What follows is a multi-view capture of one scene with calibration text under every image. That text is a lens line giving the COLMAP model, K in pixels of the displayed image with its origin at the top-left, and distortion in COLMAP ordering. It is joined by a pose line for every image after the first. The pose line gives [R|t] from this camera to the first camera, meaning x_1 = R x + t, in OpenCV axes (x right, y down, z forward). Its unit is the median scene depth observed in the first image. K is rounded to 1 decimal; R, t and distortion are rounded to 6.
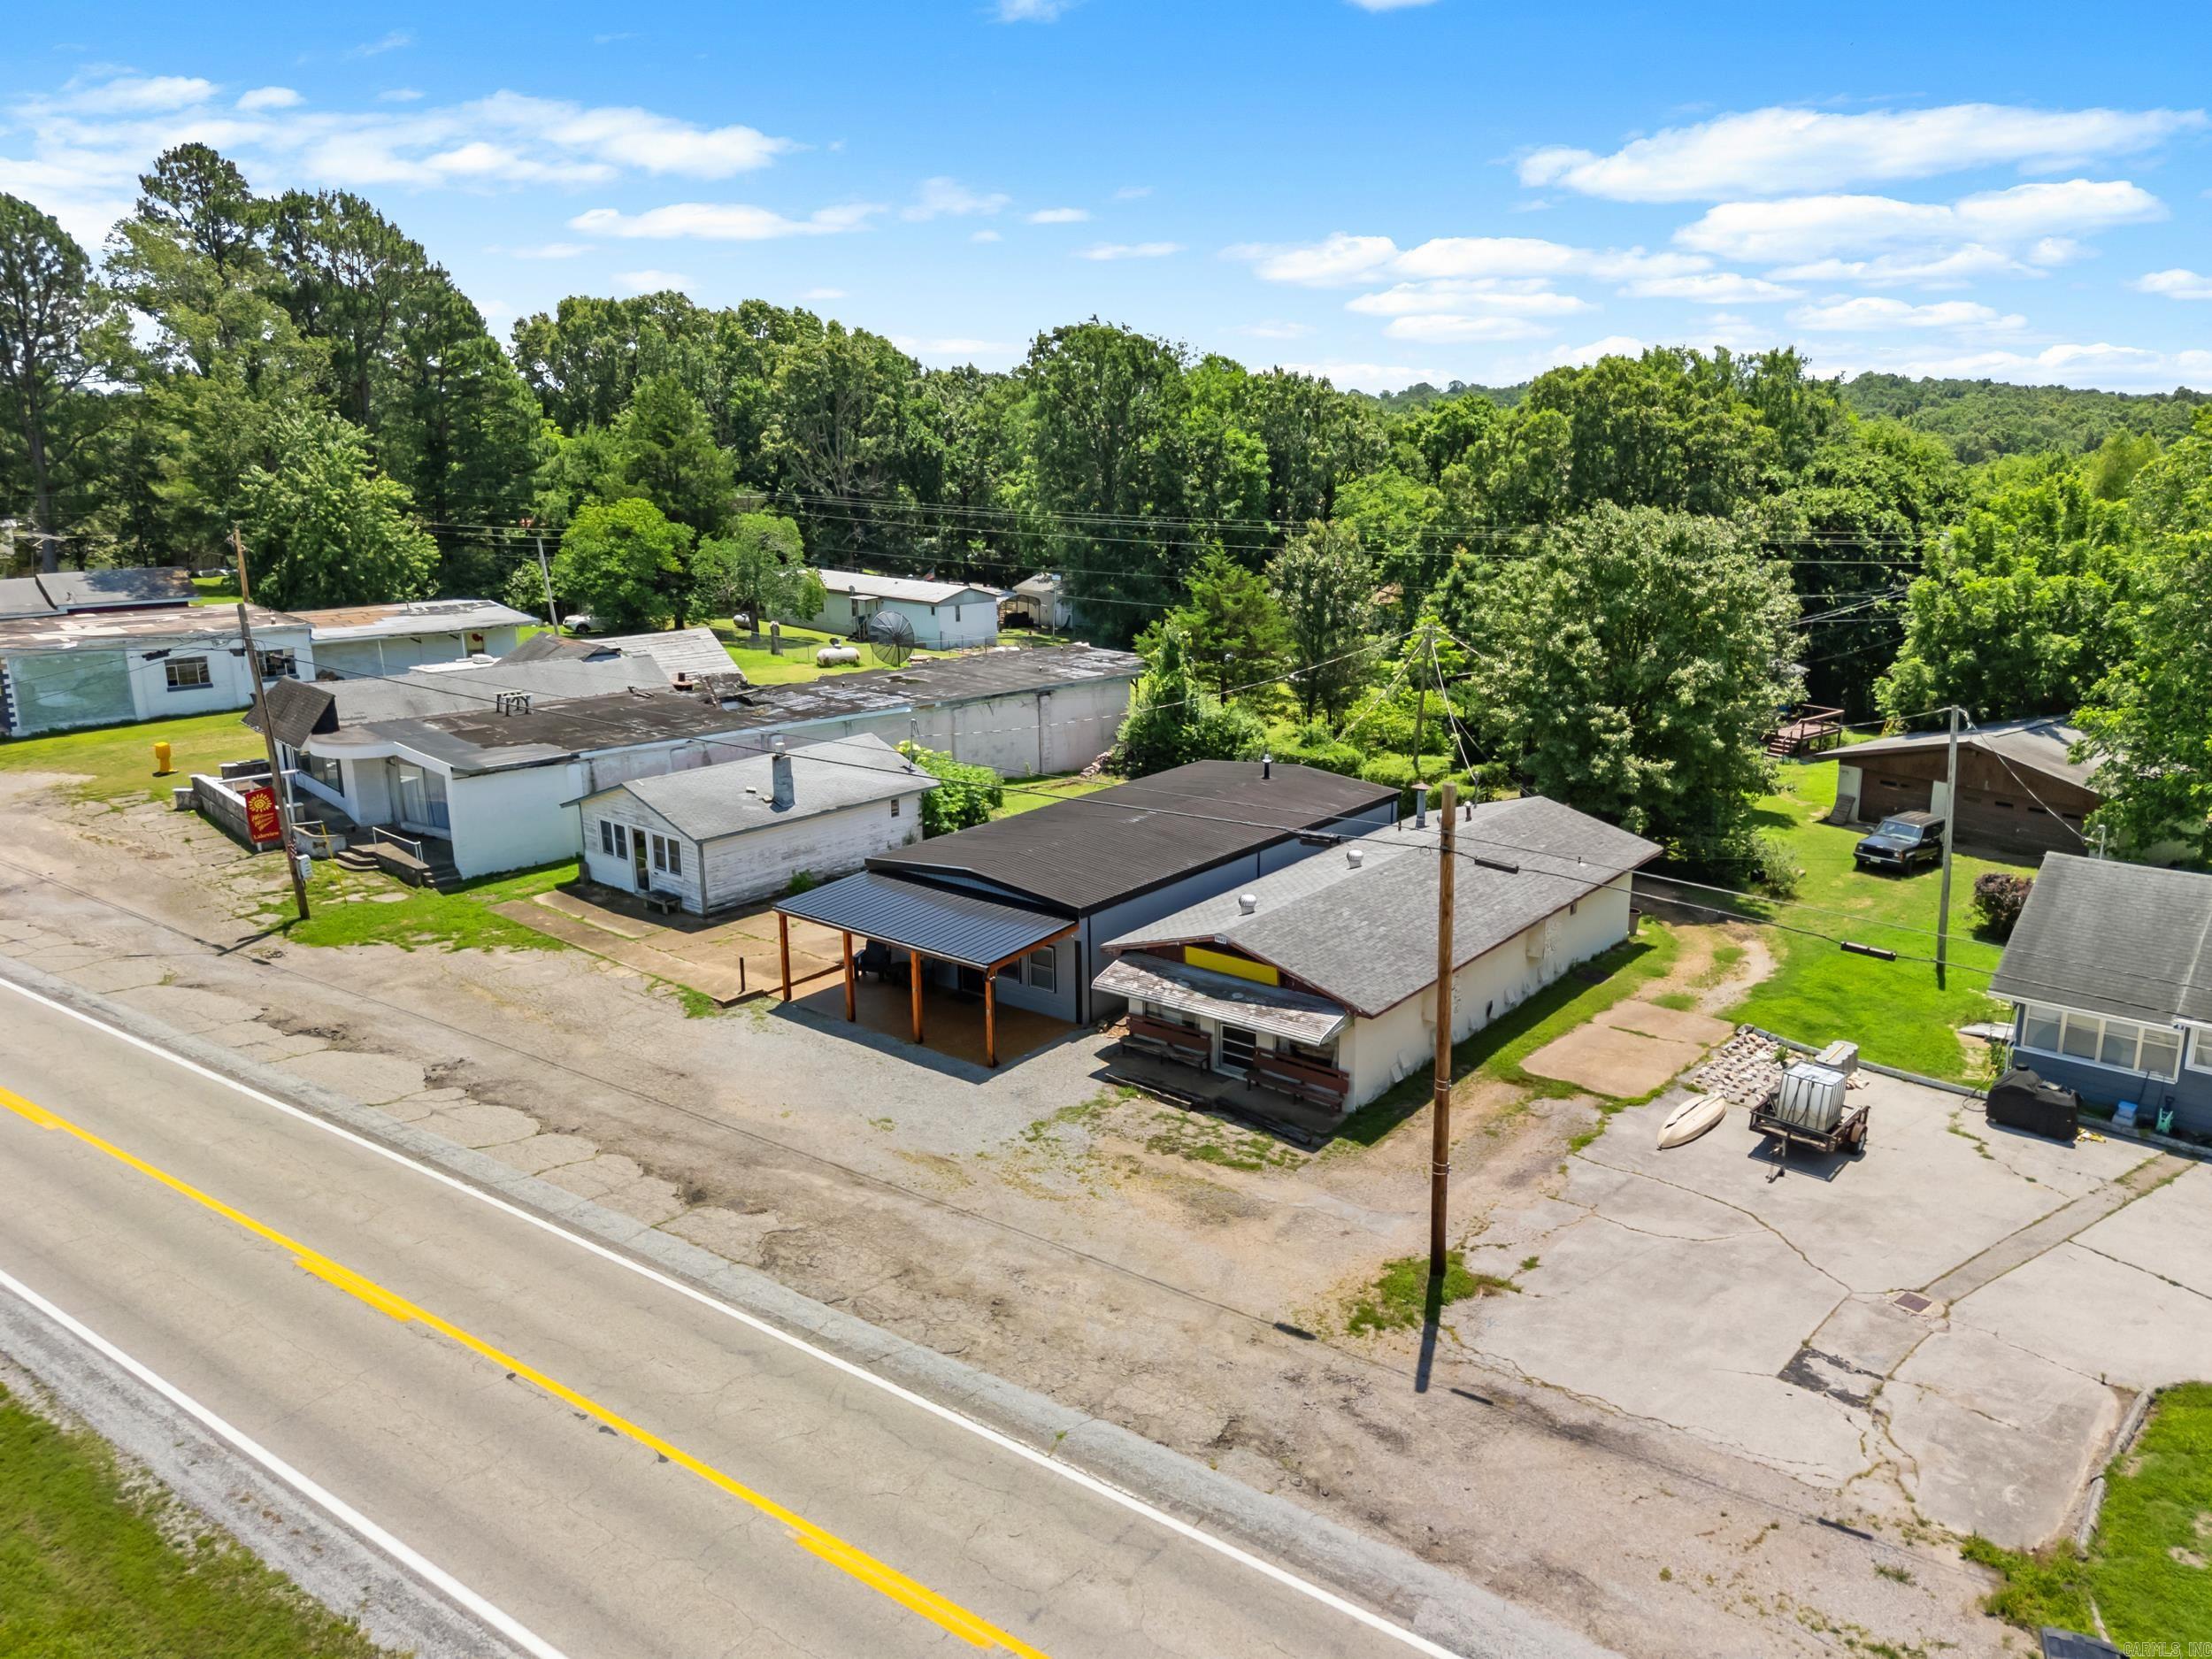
lens RADIAL K [[1630.1, 0, 1116.5], [0, 1630.1, 822.4], [0, 0, 1]] dist [0.066672, -0.057906]
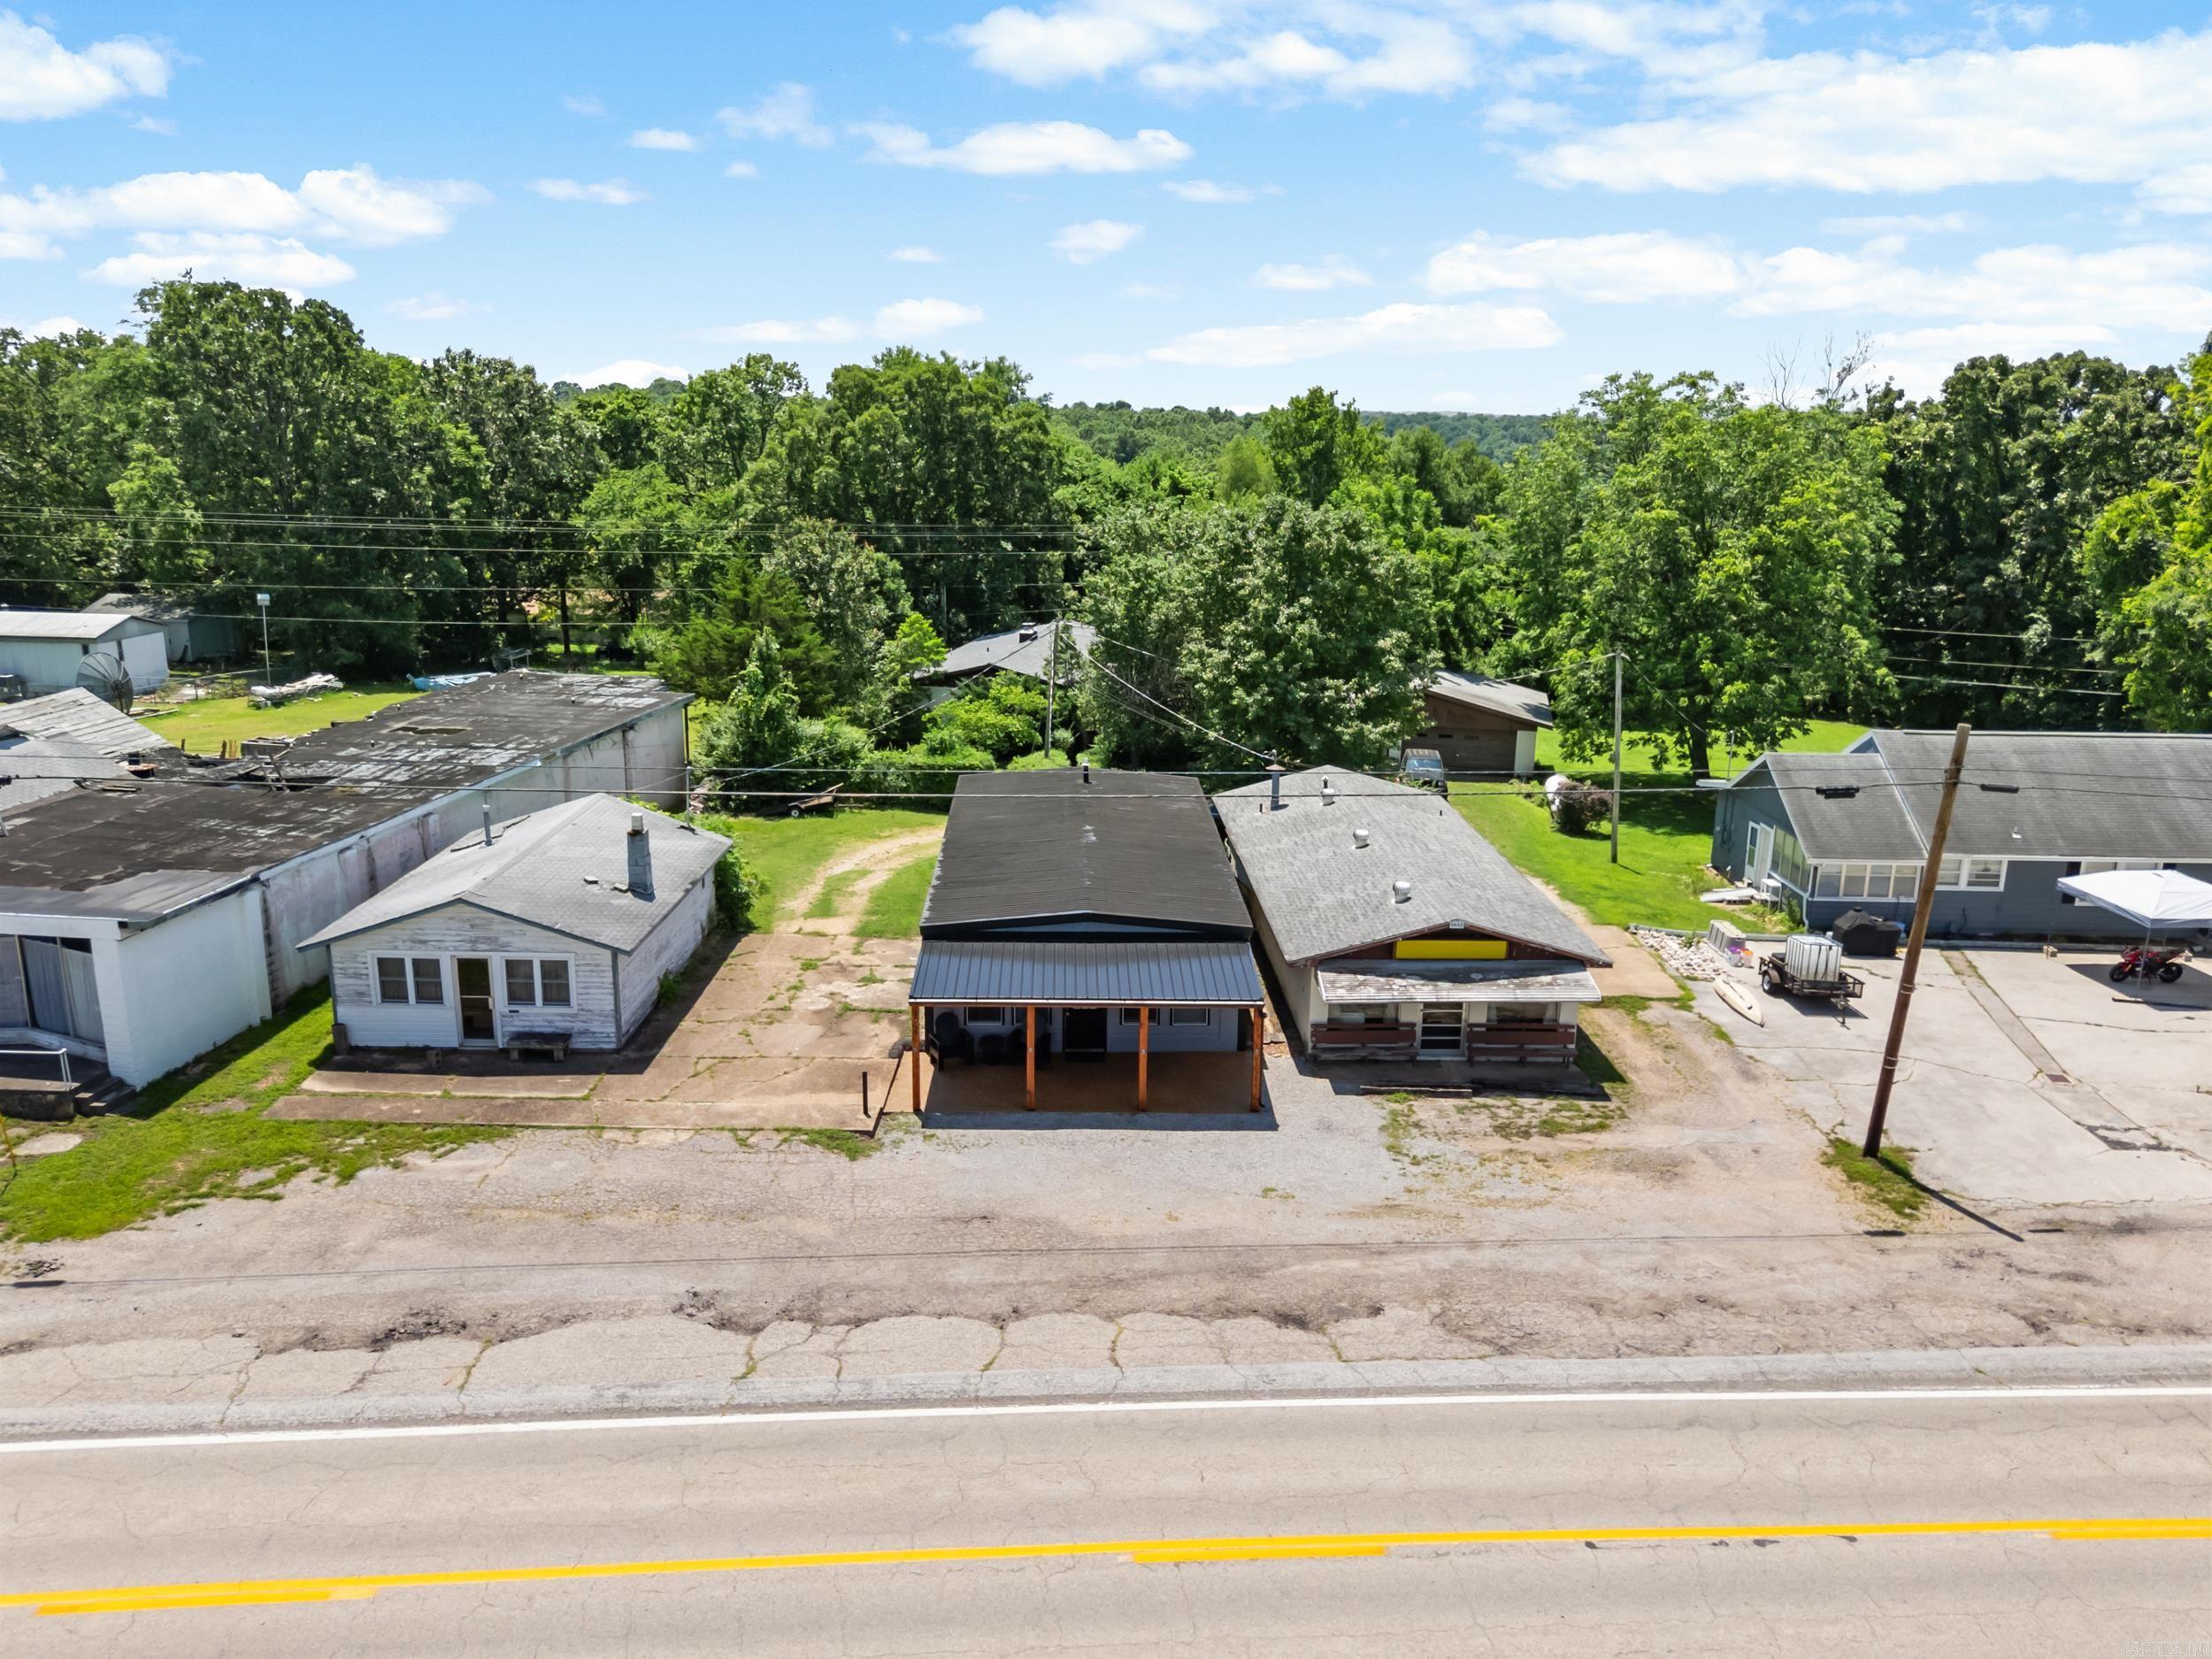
lens RADIAL K [[1630.1, 0, 1116.5], [0, 1630.1, 822.4], [0, 0, 1]] dist [0.066672, -0.057906]
pose [[0.757750, -0.140395, 0.637263, -0.745442], [0.139481, 0.988858, 0.052001, -0.074515], [-0.637463, 0.049482, 0.768890, 0.355742]]
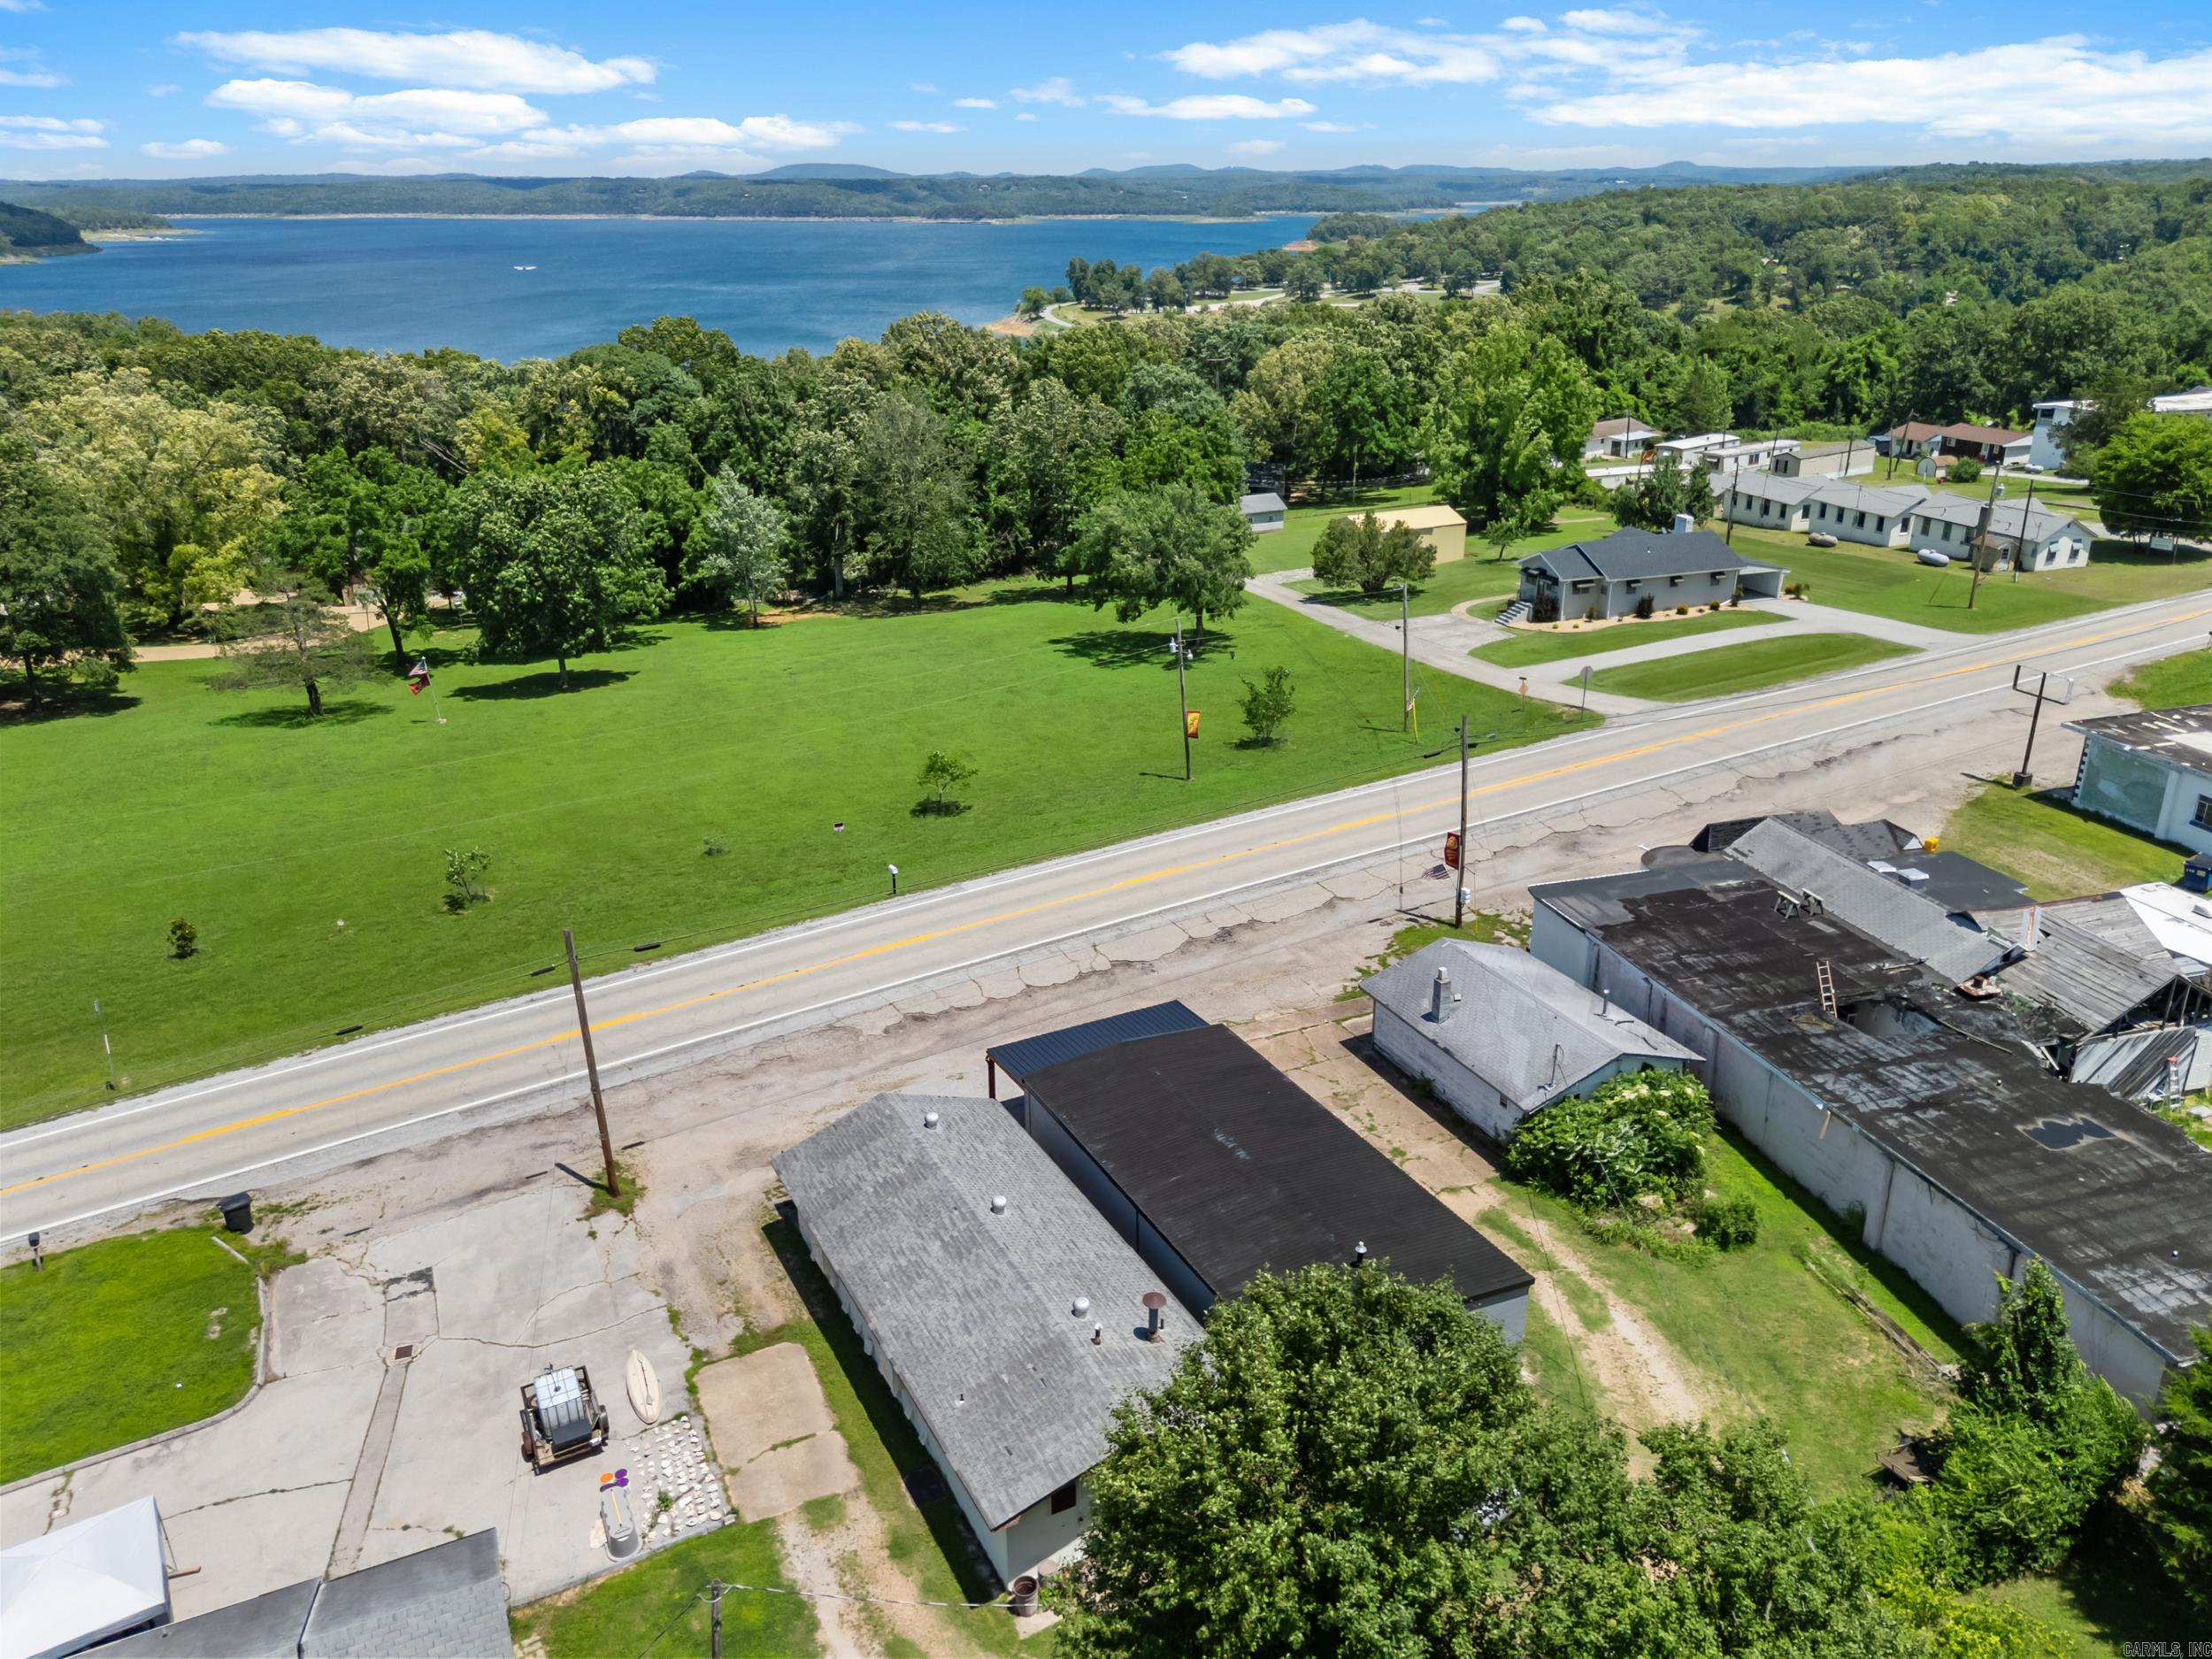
lens RADIAL K [[1630.1, 0, 1116.5], [0, 1630.1, 822.4], [0, 0, 1]] dist [0.066672, -0.057906]
pose [[-0.405170, 0.340229, -0.848576, 1.118811], [-0.213294, 0.867384, 0.449611, -0.826695], [0.889012, 0.363165, -0.278869, 1.511389]]
